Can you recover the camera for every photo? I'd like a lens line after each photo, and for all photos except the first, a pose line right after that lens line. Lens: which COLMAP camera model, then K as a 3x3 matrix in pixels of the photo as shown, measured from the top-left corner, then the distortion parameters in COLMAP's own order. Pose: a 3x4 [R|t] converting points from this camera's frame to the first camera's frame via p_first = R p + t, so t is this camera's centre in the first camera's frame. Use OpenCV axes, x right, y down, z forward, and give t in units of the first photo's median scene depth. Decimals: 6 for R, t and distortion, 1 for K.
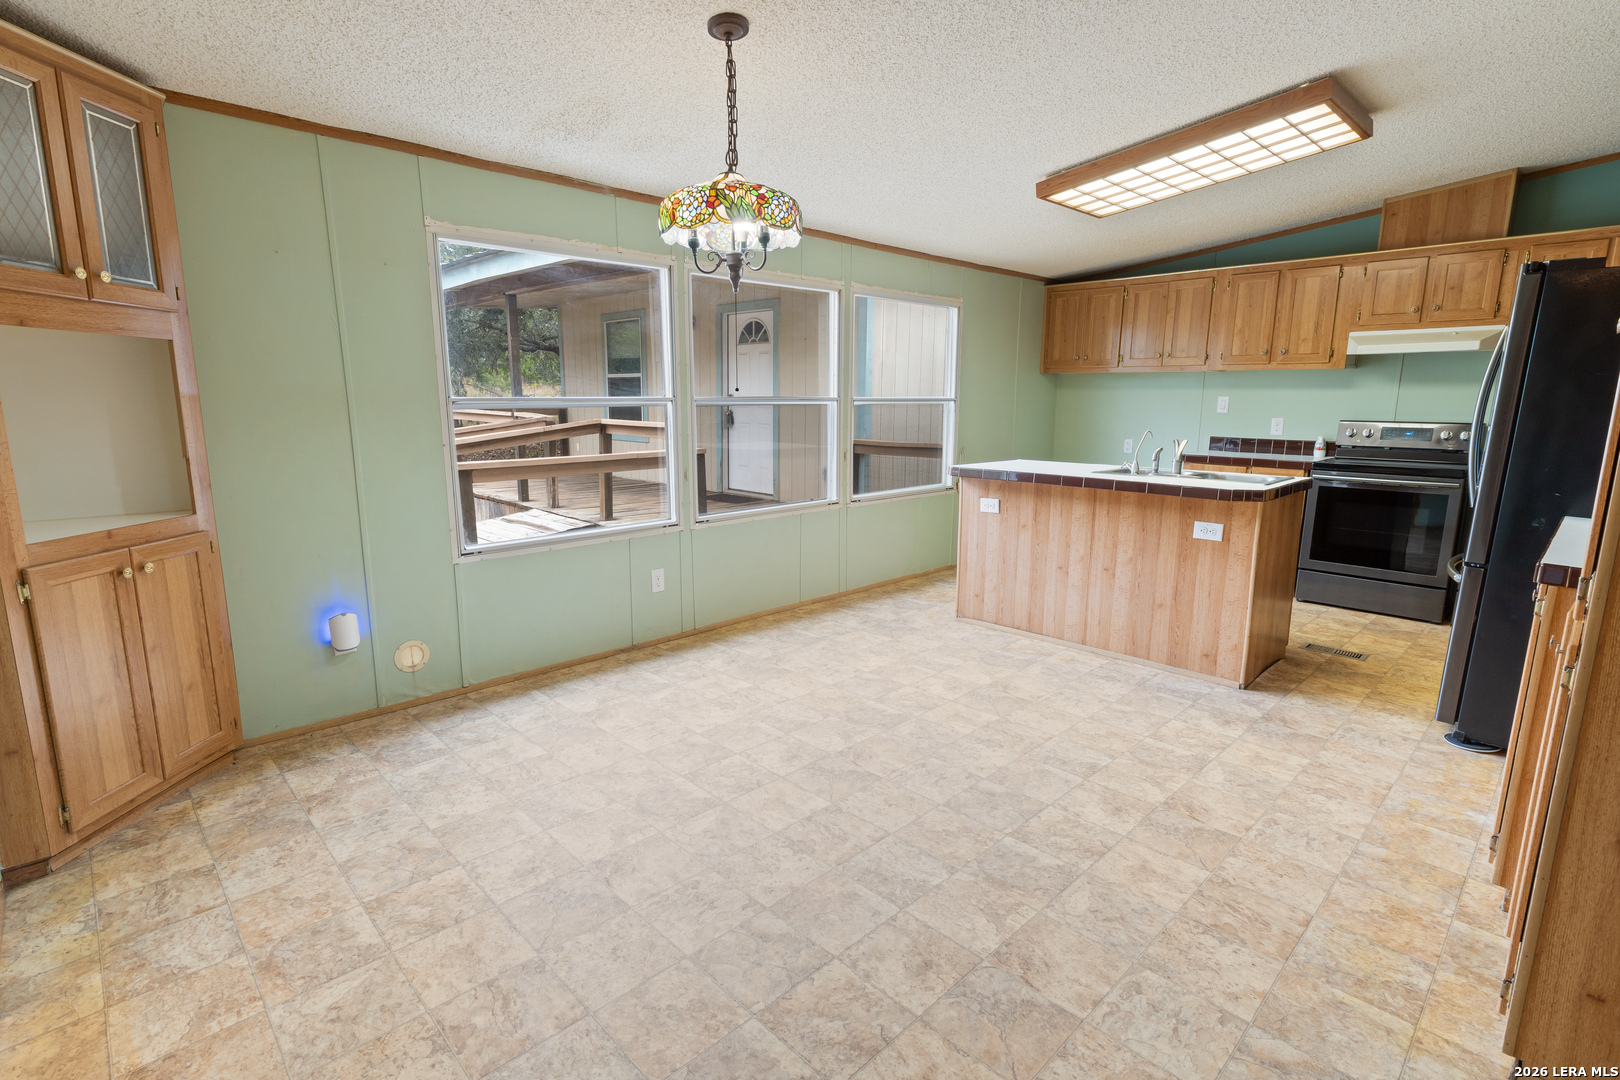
lens RADIAL K [[773.0, 0, 807.5], [0, 773.0, 541.8], [0, 0, 1]] dist [0.003220, 0.000027]
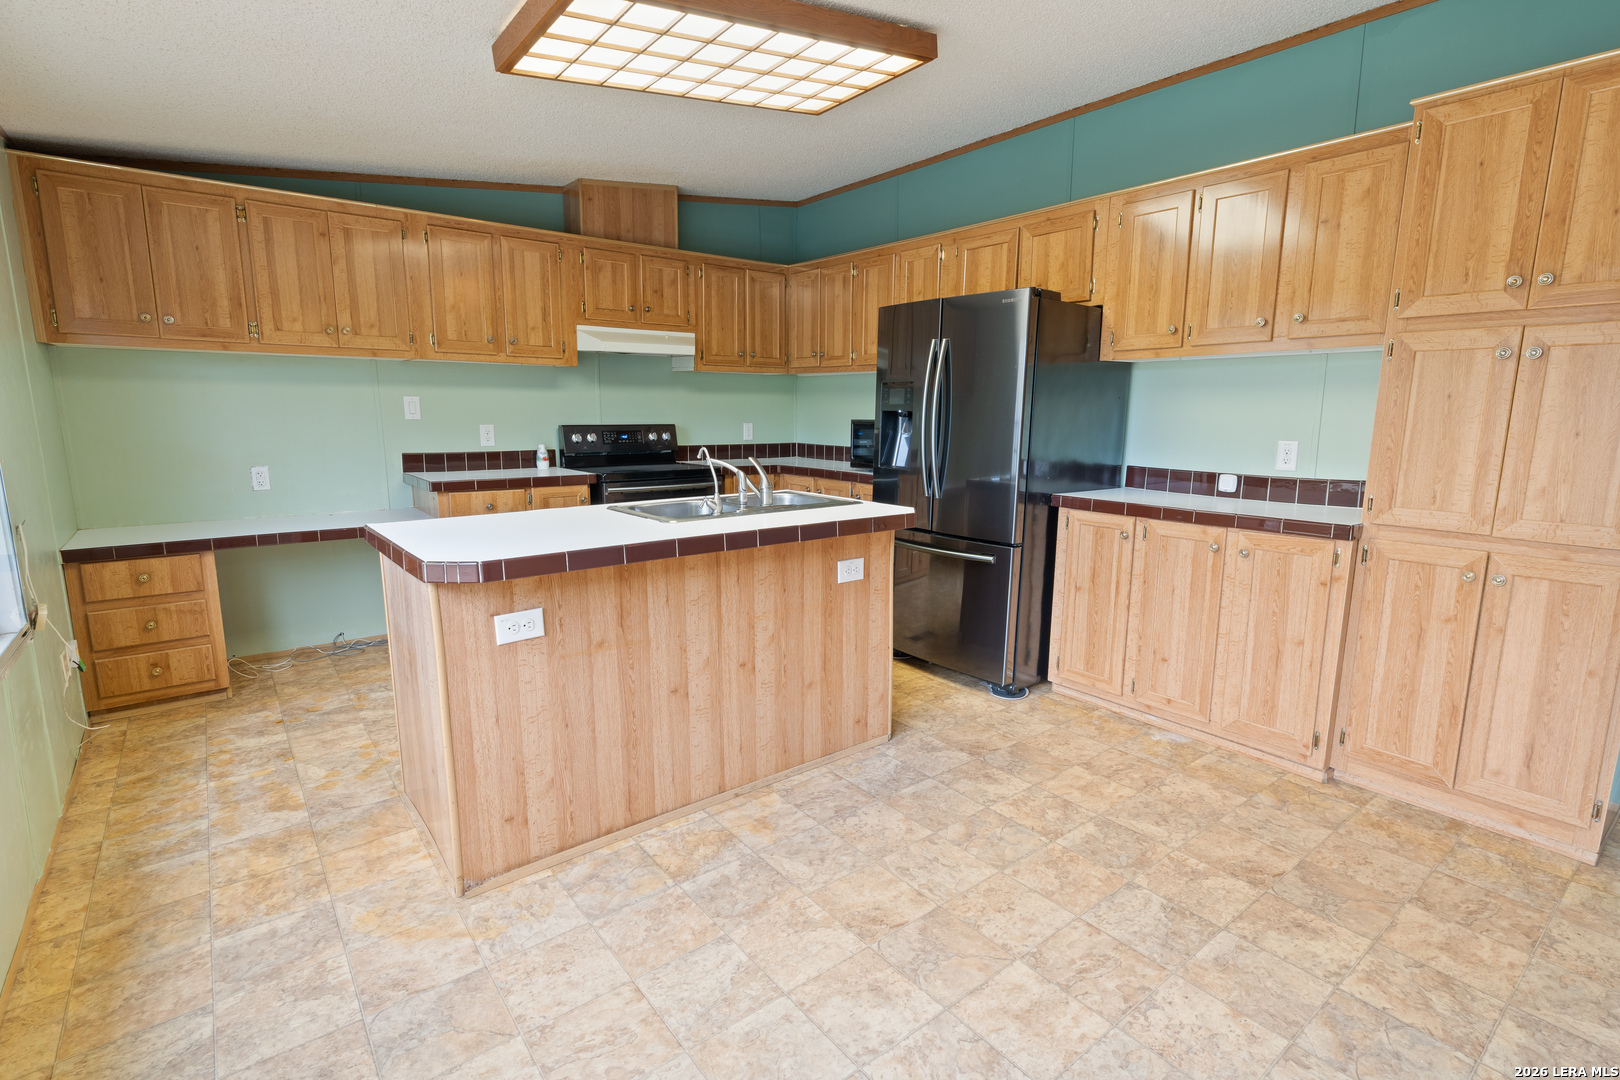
lens RADIAL K [[773.0, 0, 809.7], [0, 773.0, 539.8], [0, 0, 1]] dist [0.003220, 0.000027]
pose [[0.094978, -0.173118, 0.980311, -0.223136], [0.177084, 0.971994, 0.154493, -0.156147], [-0.979602, 0.158924, 0.122974, 0.855964]]
